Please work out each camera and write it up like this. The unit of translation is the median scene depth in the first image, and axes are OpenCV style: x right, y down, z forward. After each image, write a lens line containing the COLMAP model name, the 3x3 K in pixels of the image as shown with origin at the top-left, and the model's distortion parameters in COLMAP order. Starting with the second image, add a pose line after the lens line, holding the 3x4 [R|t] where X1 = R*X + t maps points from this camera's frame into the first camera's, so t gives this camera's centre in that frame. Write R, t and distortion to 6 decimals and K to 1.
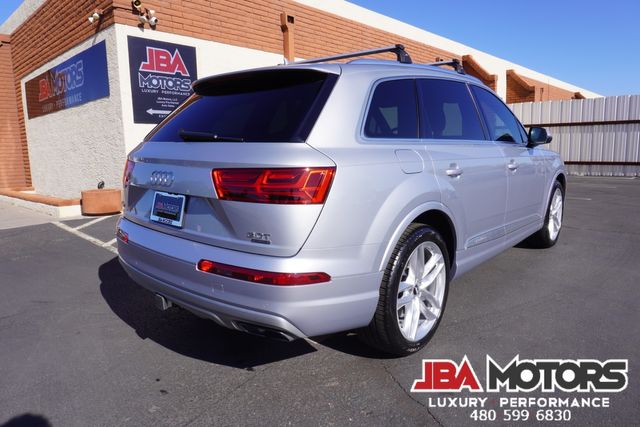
lens RADIAL K [[425.1, 0, 321.2], [0, 425.1, 212.2], [0, 0, 1]] dist [-0.042819, 0.021913]
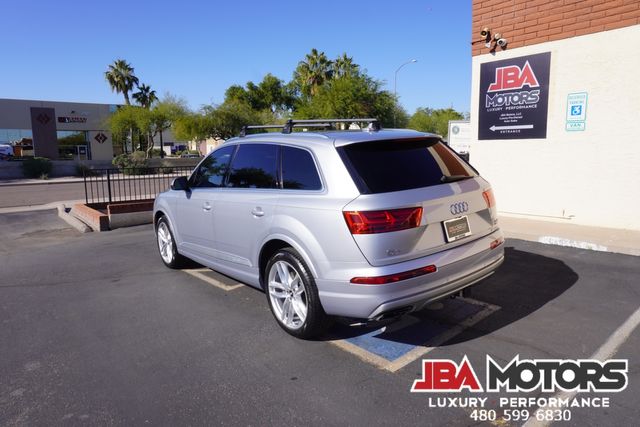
lens RADIAL K [[425.1, 0, 320.2], [0, 425.1, 212.7], [0, 0, 1]] dist [-0.042819, 0.021913]
pose [[-0.131074, 0.176786, -0.975483, 0.765772], [-0.117625, 0.974248, 0.192367, -0.188777], [0.984370, 0.139955, -0.106905, 0.726119]]
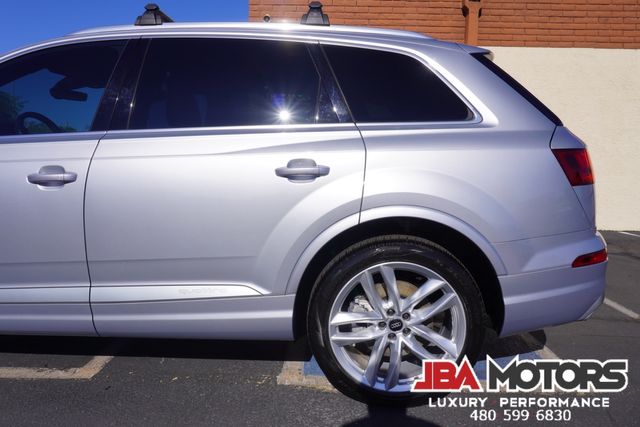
lens RADIAL K [[458.5, 0, 309.3], [0, 458.5, 212.0], [0, 0, 1]] dist [-0.060597, 0.015944]
pose [[0.651257, 0.103724, -0.751735, 0.463111], [-0.147979, 0.988956, 0.008255, -0.057174], [0.744289, 0.105865, 0.659414, 0.422670]]
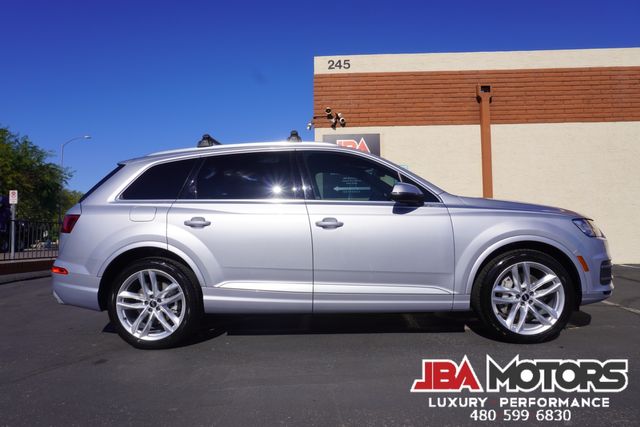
lens RADIAL K [[425.1, 0, 322.3], [0, 425.1, 215.2], [0, 0, 1]] dist [-0.042819, 0.021913]
pose [[0.635116, -0.013671, -0.772296, 0.581833], [-0.117240, 0.986553, -0.113879, -0.005760], [0.763468, 0.162870, 0.624972, 0.173008]]
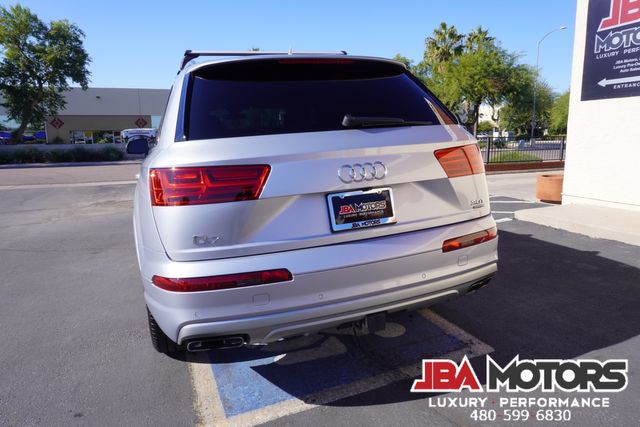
lens RADIAL K [[425.1, 0, 317.8], [0, 425.1, 211.7], [0, 0, 1]] dist [-0.042819, 0.021913]
pose [[-0.435722, 0.191573, -0.879458, 0.542597], [-0.093273, 0.962216, 0.255812, -0.163753], [0.895235, 0.193493, -0.401390, 0.907581]]
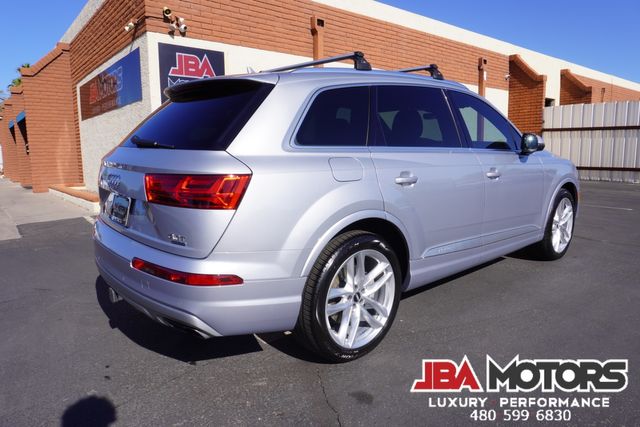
lens RADIAL K [[425.1, 0, 320.0], [0, 425.1, 213.3], [0, 0, 1]] dist [-0.042819, 0.021913]
pose [[0.991399, 0.030347, -0.127310, 0.089444], [-0.030226, 0.999539, 0.002880, -0.005238], [0.127338, 0.000993, 0.991859, -0.001928]]
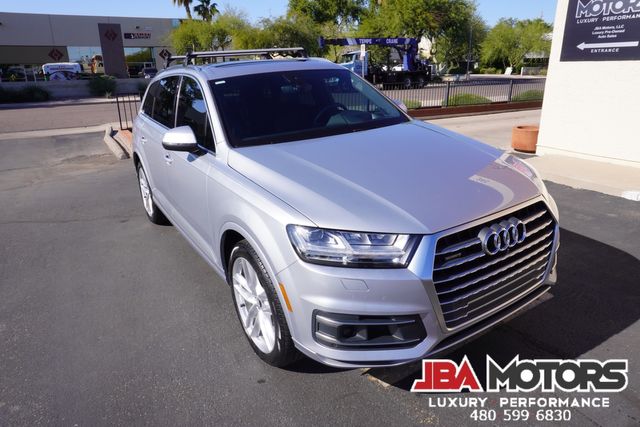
lens RADIAL K [[425.1, 0, 318.3], [0, 425.1, 211.8], [0, 0, 1]] dist [-0.042819, 0.021913]
pose [[-0.286231, 0.342999, -0.894664, 0.634657], [-0.108150, 0.916198, 0.385856, -0.205658], [0.952038, 0.207202, -0.225149, 0.770271]]
